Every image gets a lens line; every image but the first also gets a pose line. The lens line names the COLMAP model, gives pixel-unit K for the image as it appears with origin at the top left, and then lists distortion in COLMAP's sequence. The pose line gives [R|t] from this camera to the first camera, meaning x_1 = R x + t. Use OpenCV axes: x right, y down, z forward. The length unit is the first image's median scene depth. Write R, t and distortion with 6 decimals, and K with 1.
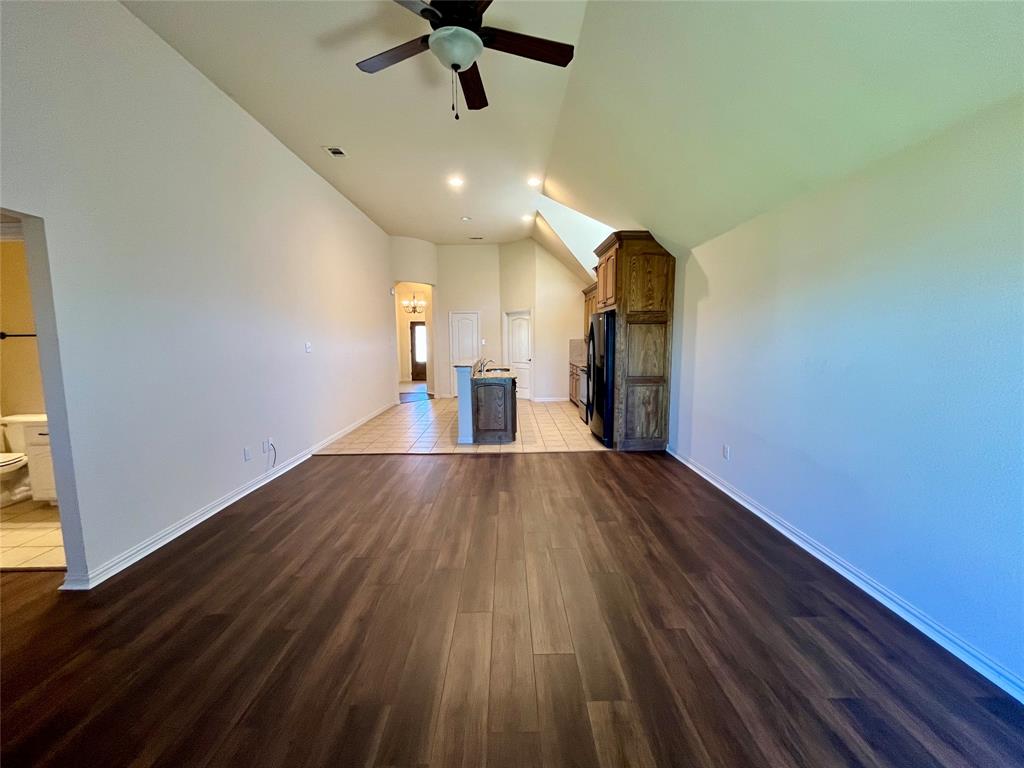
lens RADIAL K [[422.6, 0, 511.9], [0, 422.6, 384.8], [0, 0, 1]] dist [-0.009406, -0.000496]
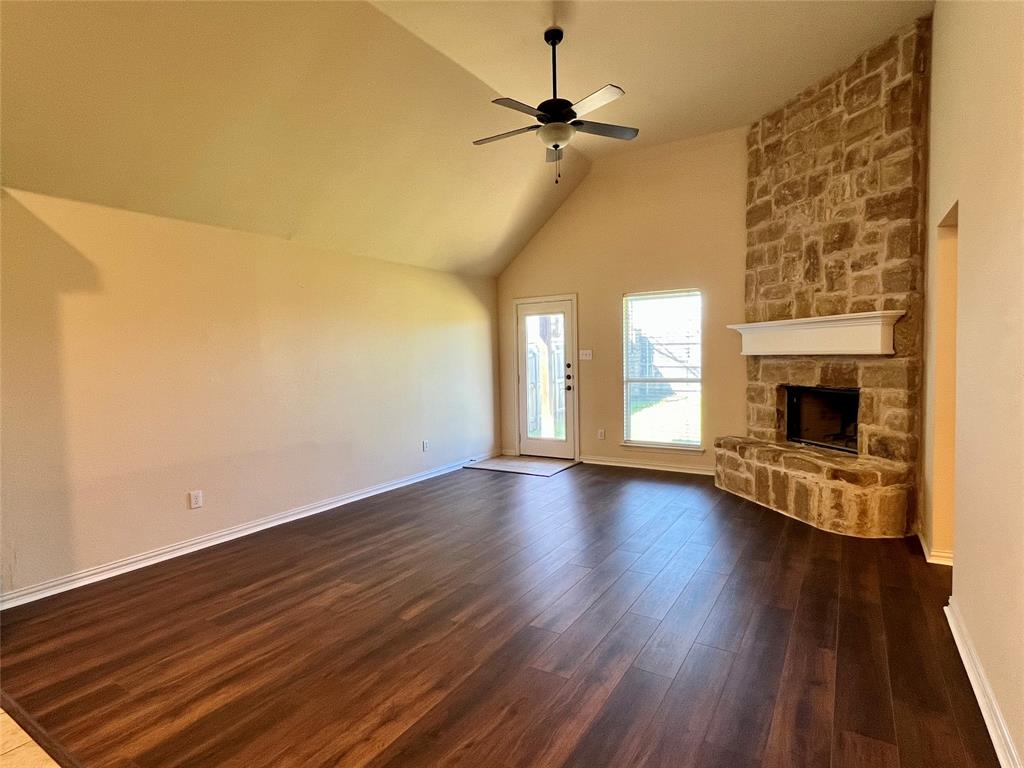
lens RADIAL K [[540.1, 0, 511.7], [0, 540.1, 383.0], [0, 0, 1]] dist [-0.002988, -0.000105]
pose [[-0.843577, 0.001026, 0.537007, -0.537435], [0.087656, 0.986849, 0.135813, -0.141712], [-0.529805, 0.161641, -0.832574, 1.497656]]
